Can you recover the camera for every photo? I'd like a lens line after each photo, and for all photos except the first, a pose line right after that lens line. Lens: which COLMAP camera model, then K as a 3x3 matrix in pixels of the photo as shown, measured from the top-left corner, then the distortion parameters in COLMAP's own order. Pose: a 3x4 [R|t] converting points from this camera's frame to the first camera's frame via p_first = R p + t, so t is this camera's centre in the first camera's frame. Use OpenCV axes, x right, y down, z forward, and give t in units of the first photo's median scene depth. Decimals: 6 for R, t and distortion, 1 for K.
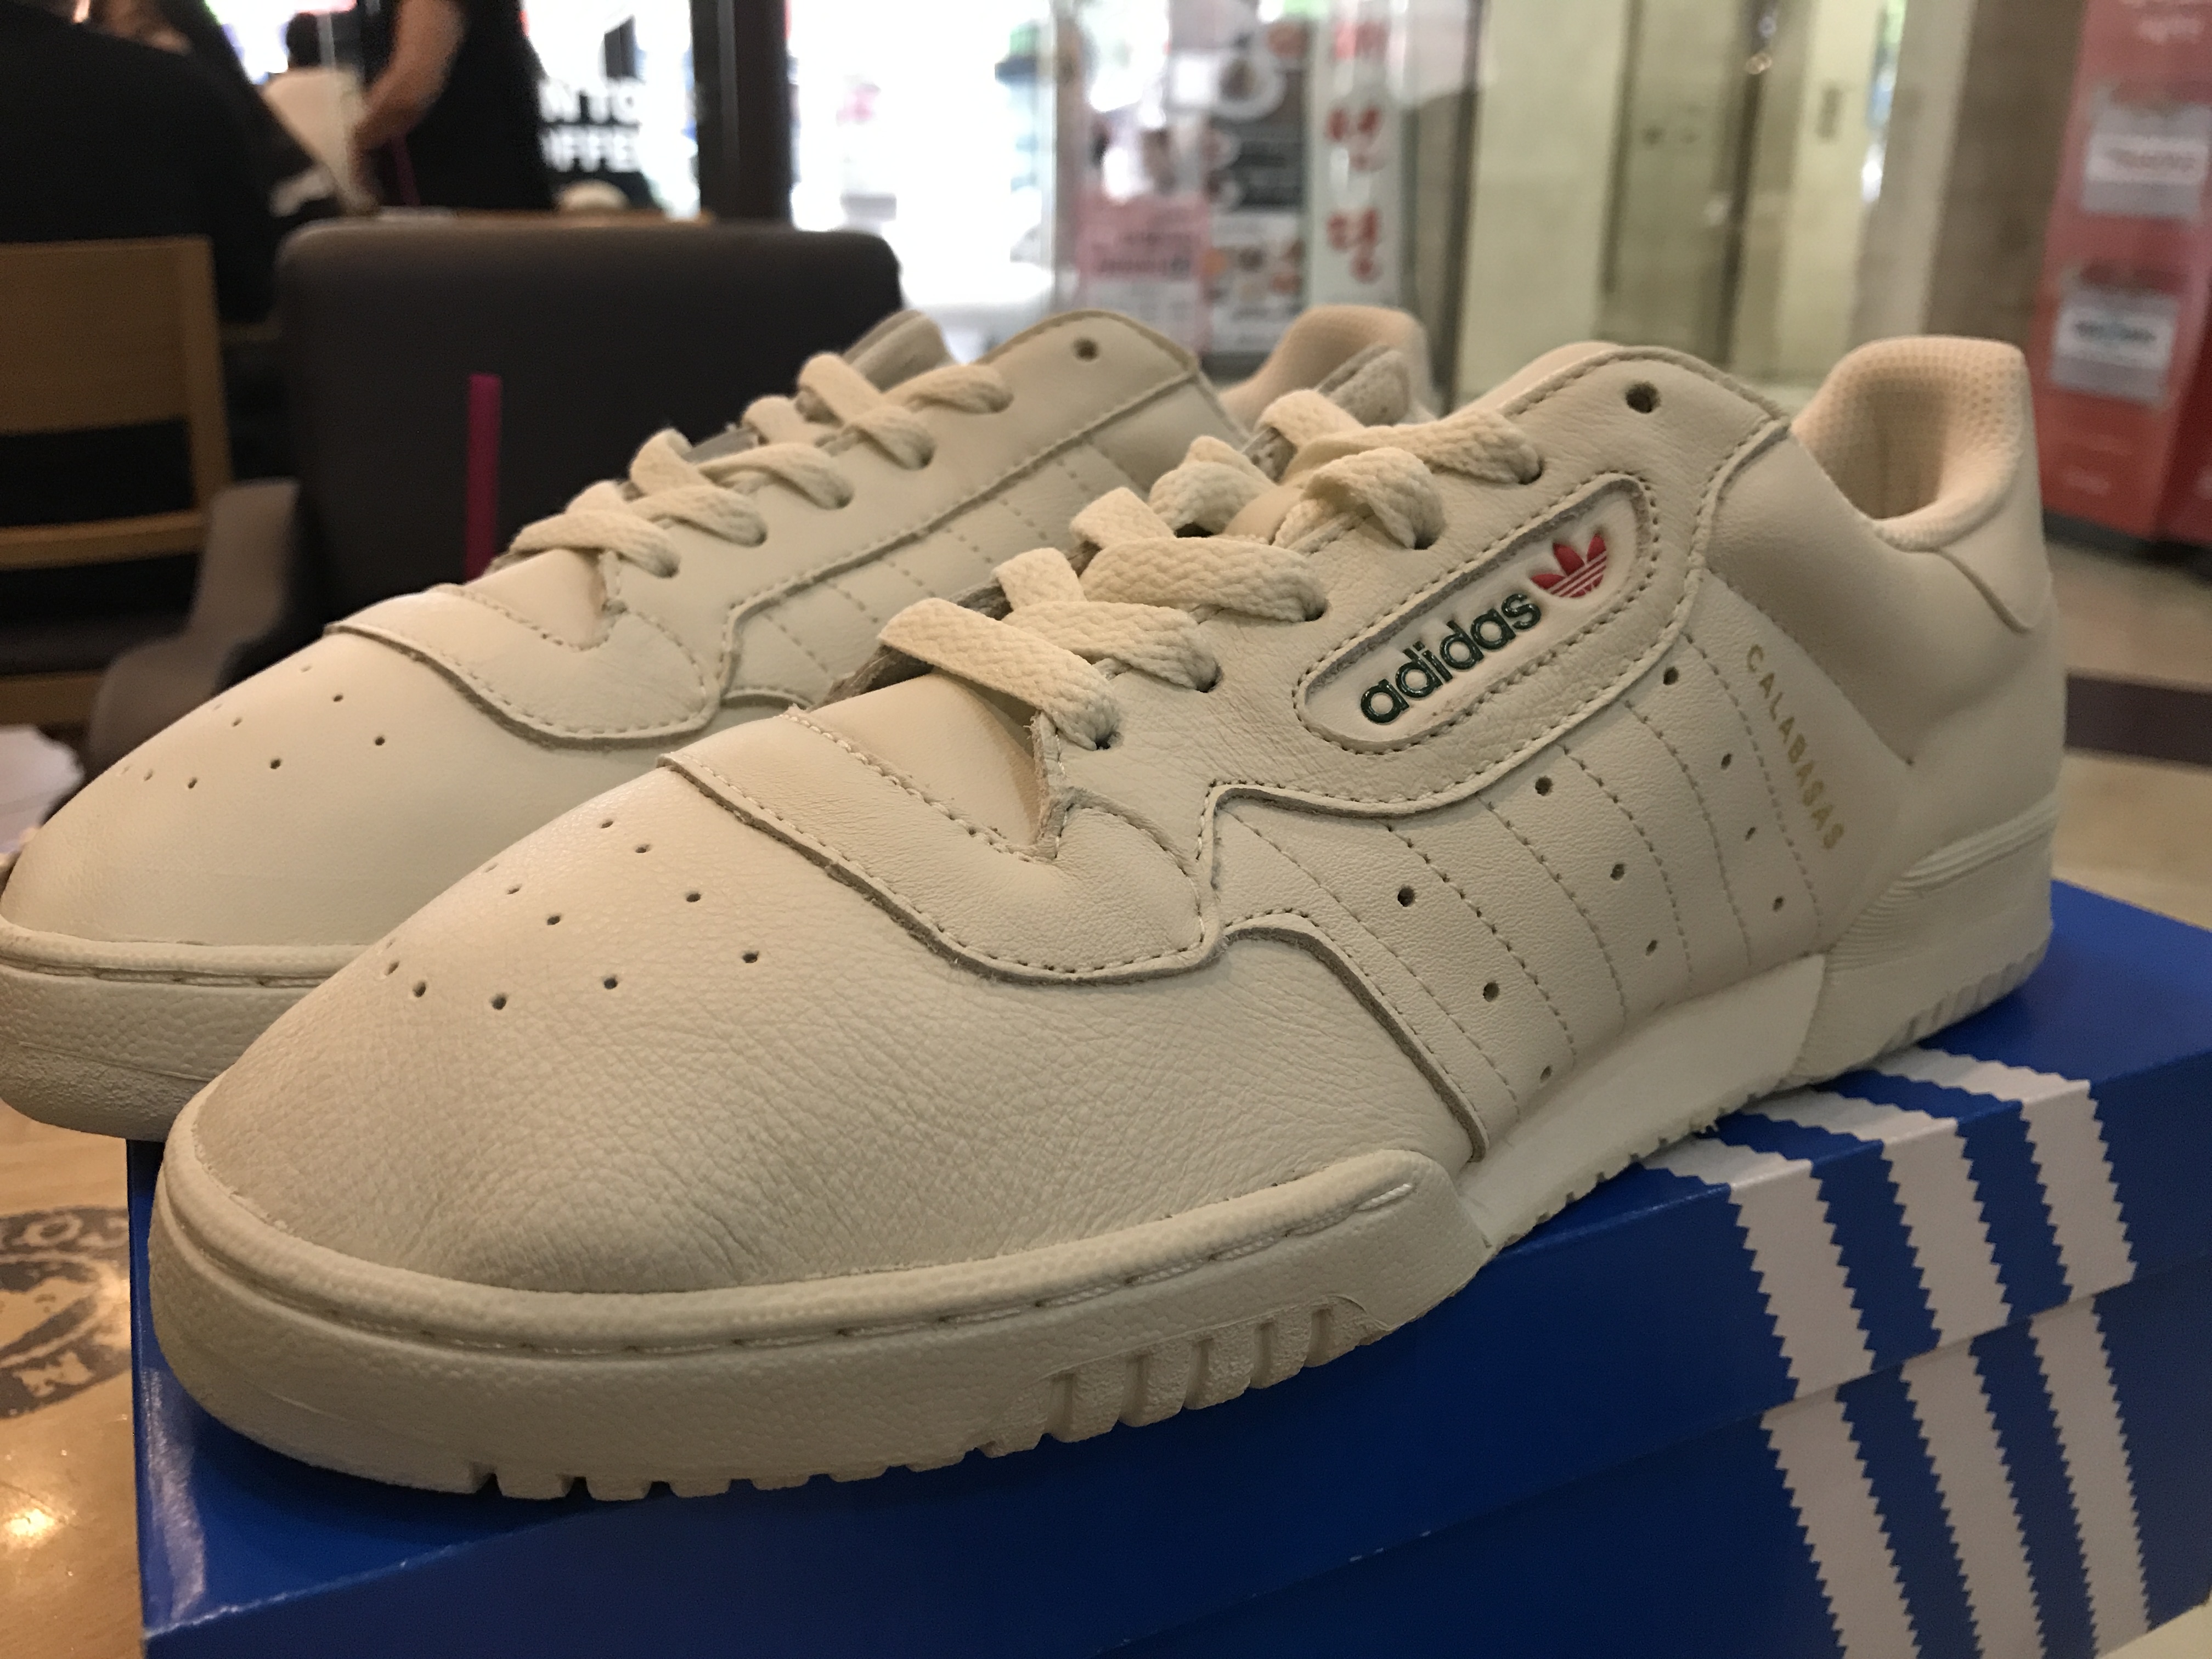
lens RADIAL K [[1874.3, 0, 1106.0], [0, 1874.3, 829.5], [0, 0, 1]] dist [-0.001816, -0.169871]
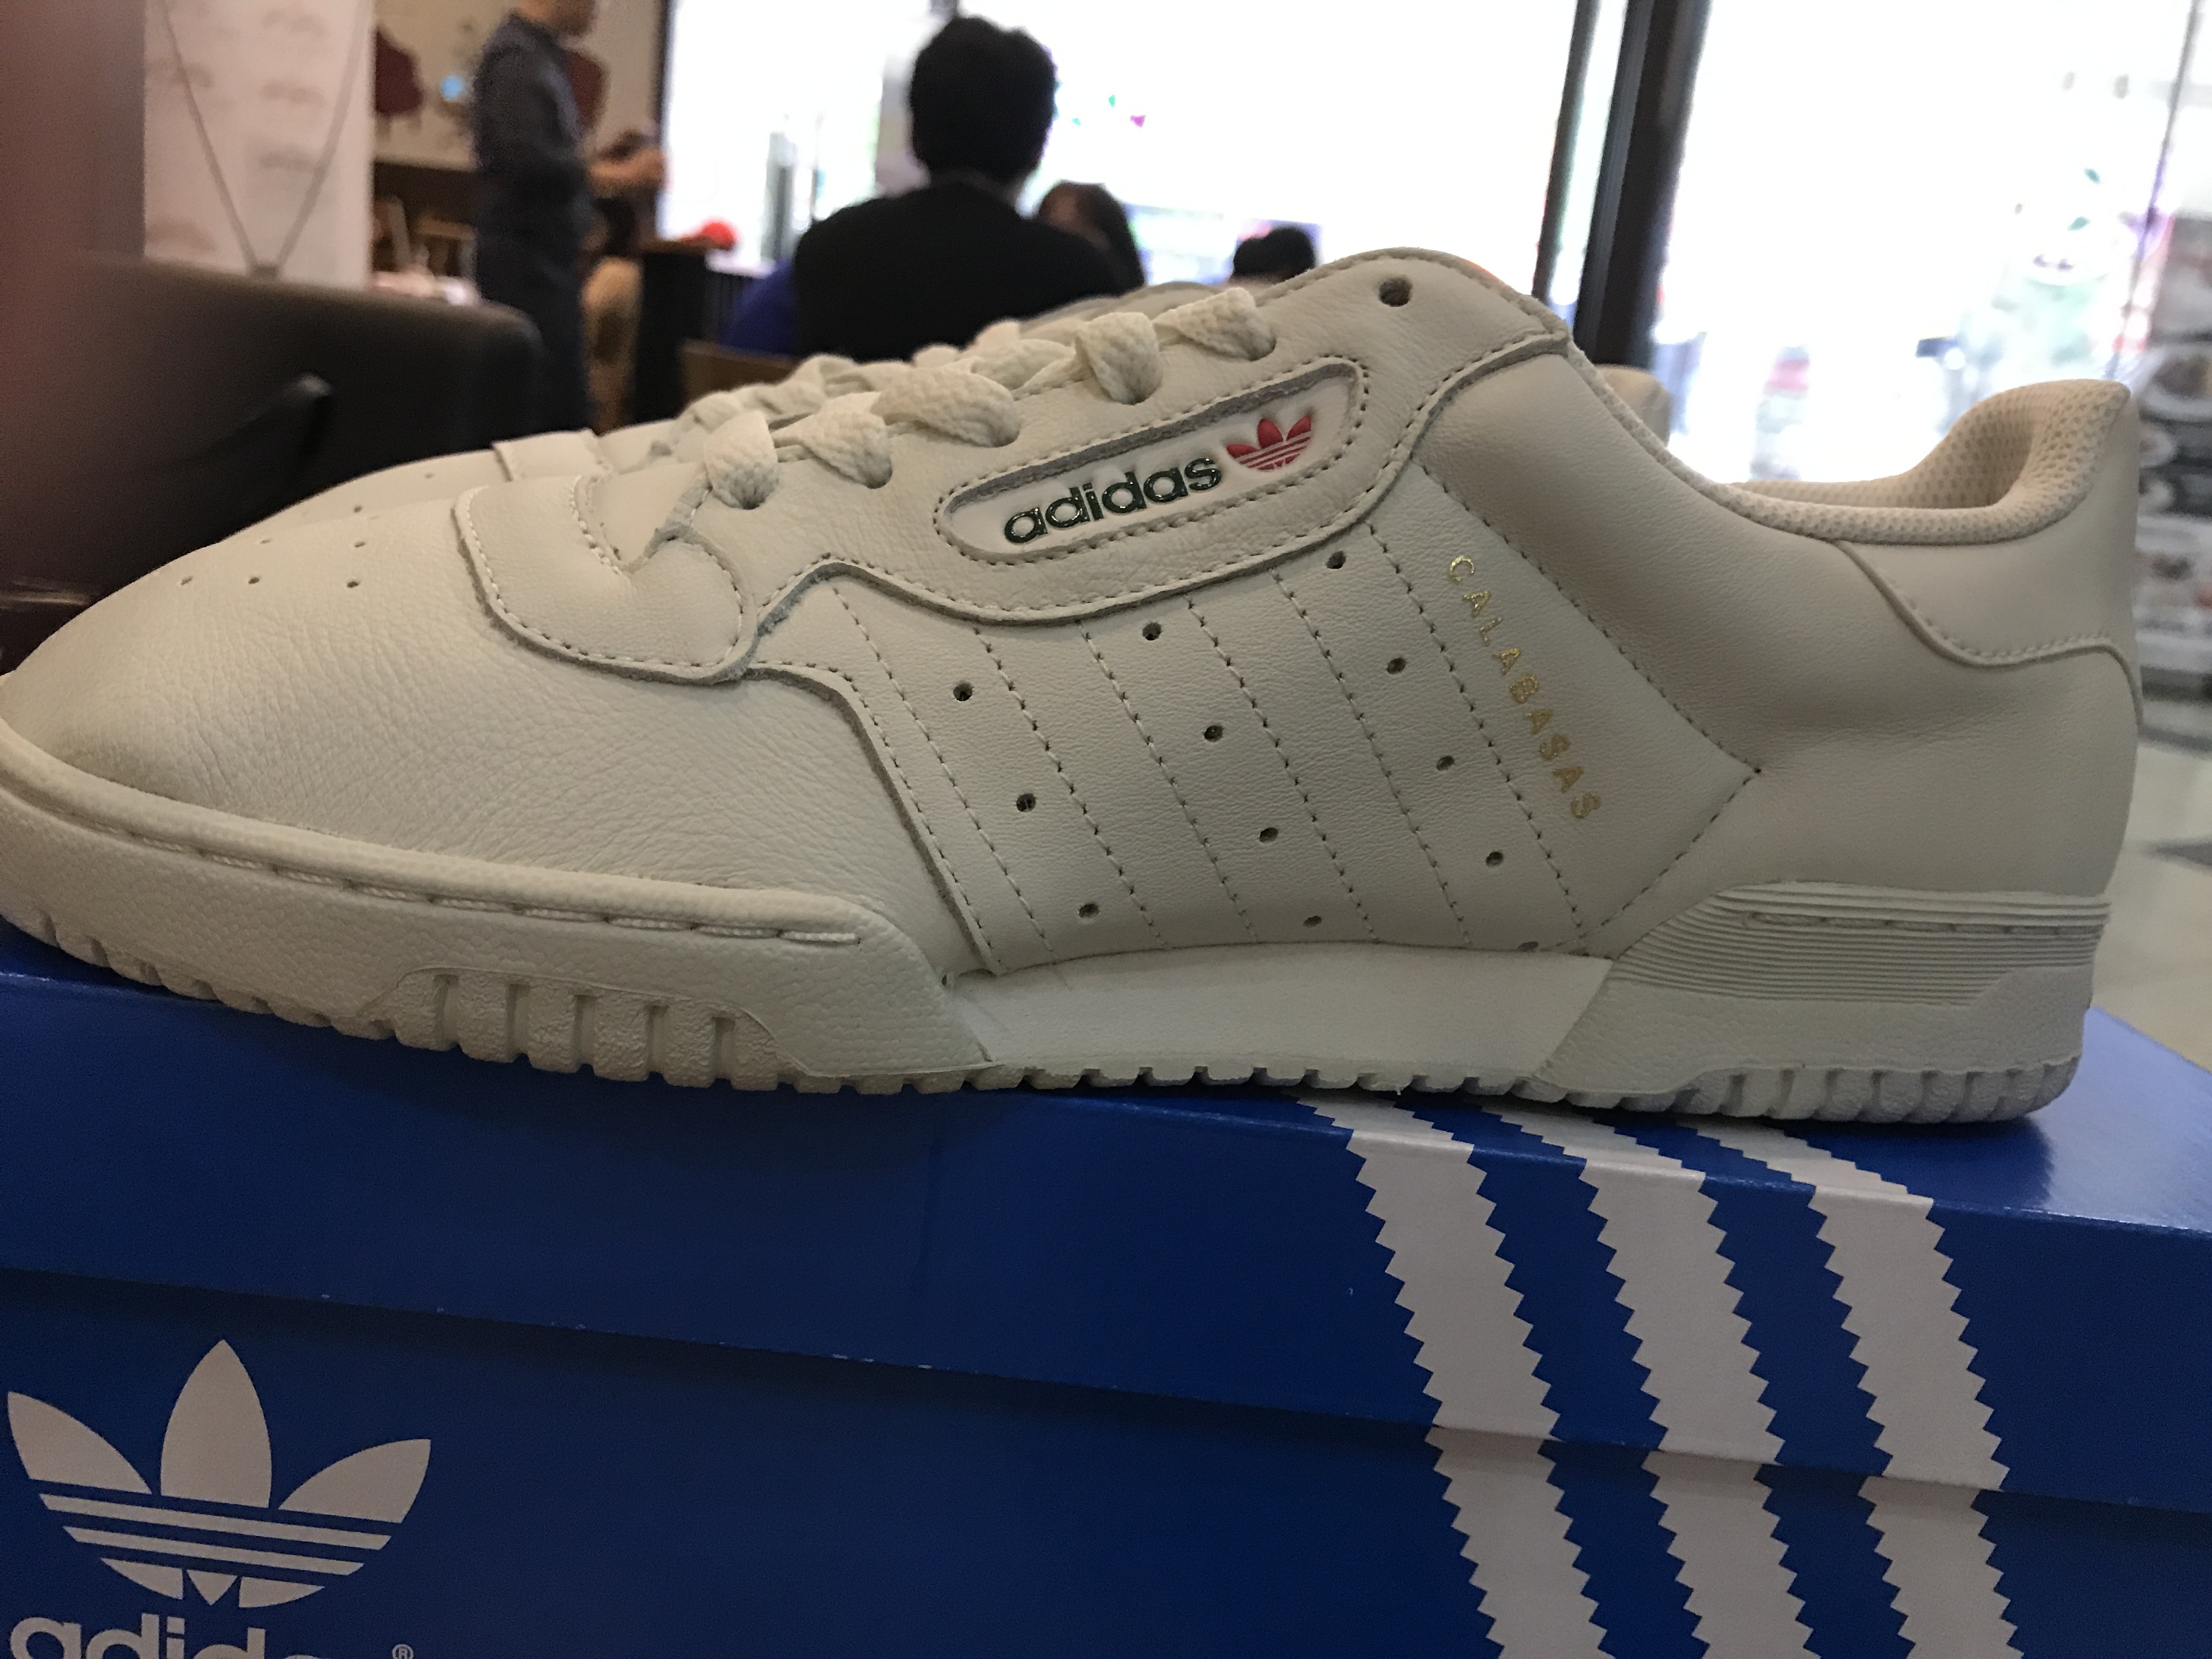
lens RADIAL K [[1874.3, 0, 1106.0], [0, 1874.3, 829.5], [0, 0, 1]] dist [-0.001816, -0.169871]
pose [[0.892366, 0.203048, -0.403056, 0.634853], [-0.244399, 0.968206, -0.053343, 0.139037], [0.379410, 0.146108, 0.913620, 0.085977]]
